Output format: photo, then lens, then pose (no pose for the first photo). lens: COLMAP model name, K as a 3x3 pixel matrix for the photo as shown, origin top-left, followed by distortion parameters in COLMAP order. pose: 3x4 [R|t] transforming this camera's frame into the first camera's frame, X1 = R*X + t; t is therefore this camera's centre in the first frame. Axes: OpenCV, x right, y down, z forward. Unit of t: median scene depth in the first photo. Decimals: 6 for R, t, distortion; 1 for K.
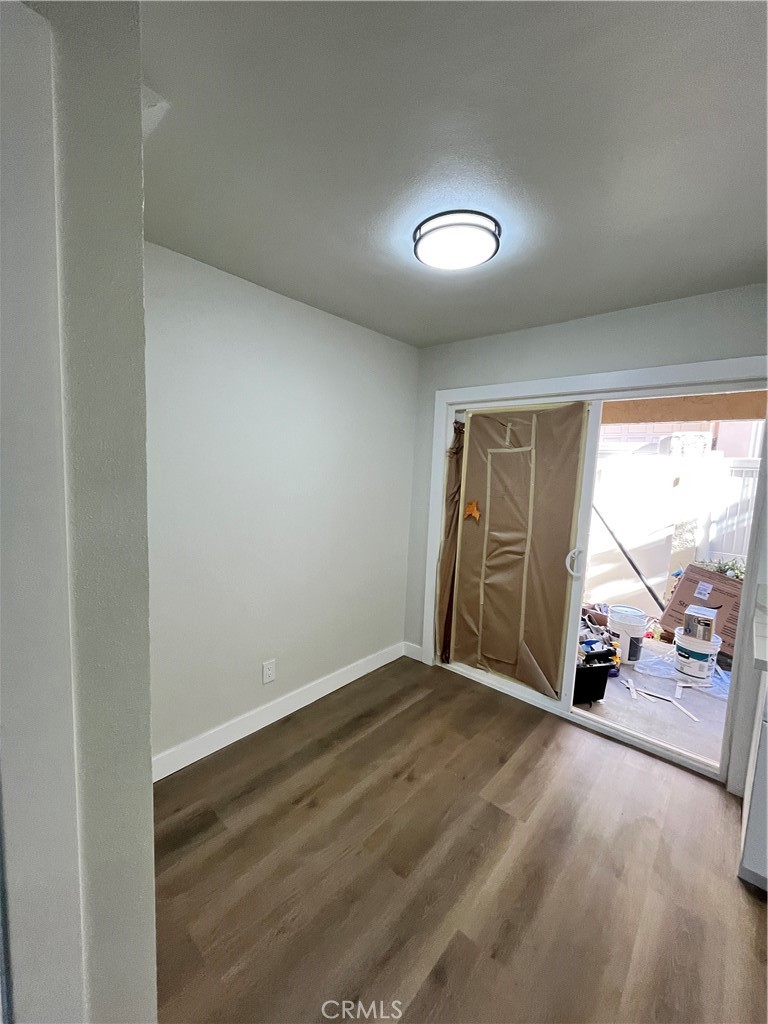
lens RADIAL K [[411.1, 0, 383.6], [0, 411.1, 510.5], [0, 0, 1]] dist [-0.003508, -0.000219]
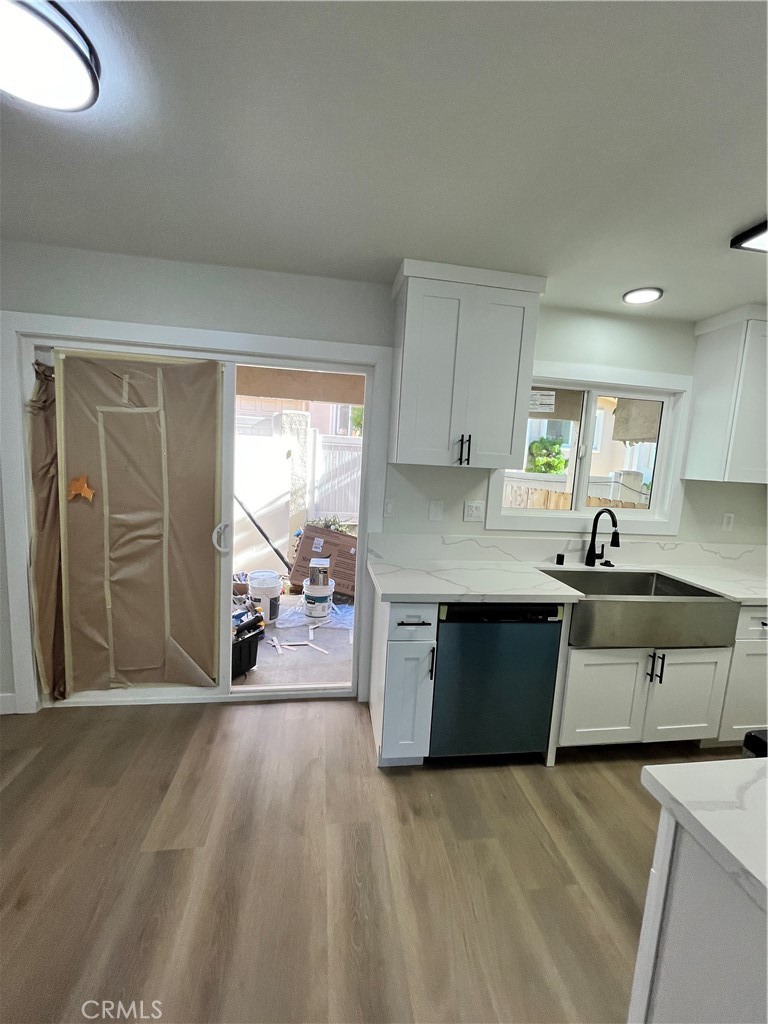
lens RADIAL K [[411.1, 0, 383.6], [0, 411.1, 510.5], [0, 0, 1]] dist [-0.003508, -0.000219]
pose [[0.645284, -0.098929, 0.757510, 0.003442], [0.052946, 0.994987, 0.084840, 0.005223], [-0.762106, -0.014639, 0.647287, 0.100987]]
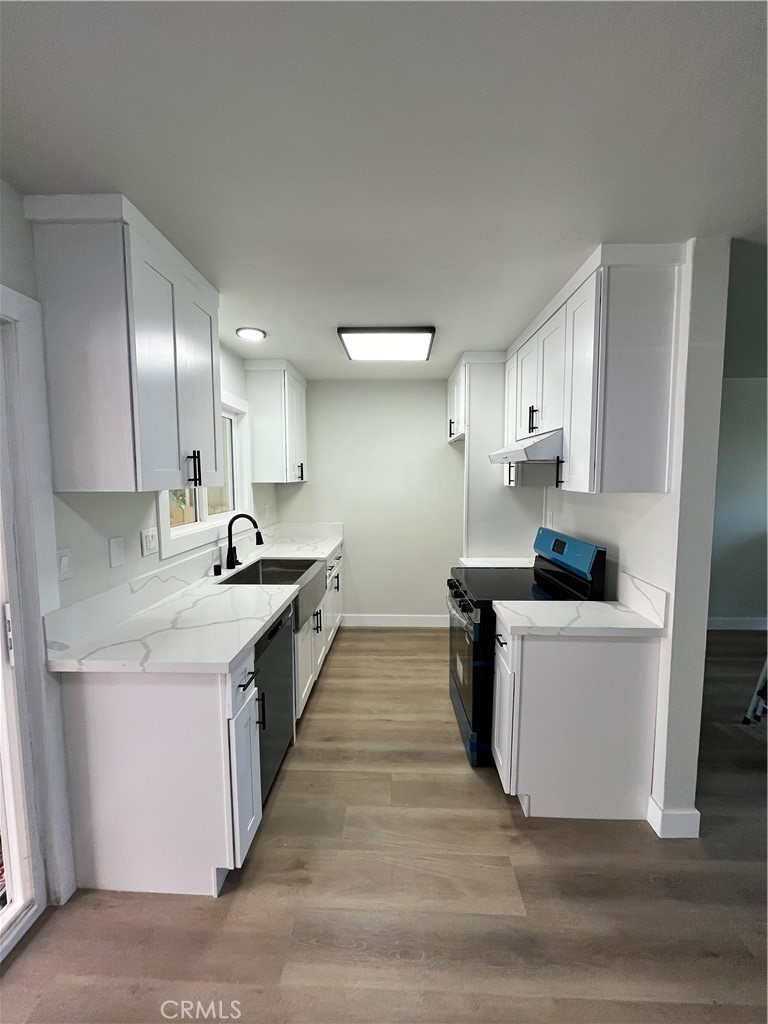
lens RADIAL K [[411.1, 0, 383.6], [0, 411.1, 510.5], [0, 0, 1]] dist [-0.003508, -0.000219]
pose [[-0.638516, -0.105545, 0.762337, 0.004048], [0.056451, 0.981460, 0.183164, -0.066796], [-0.767535, 0.159988, -0.620720, 0.638748]]
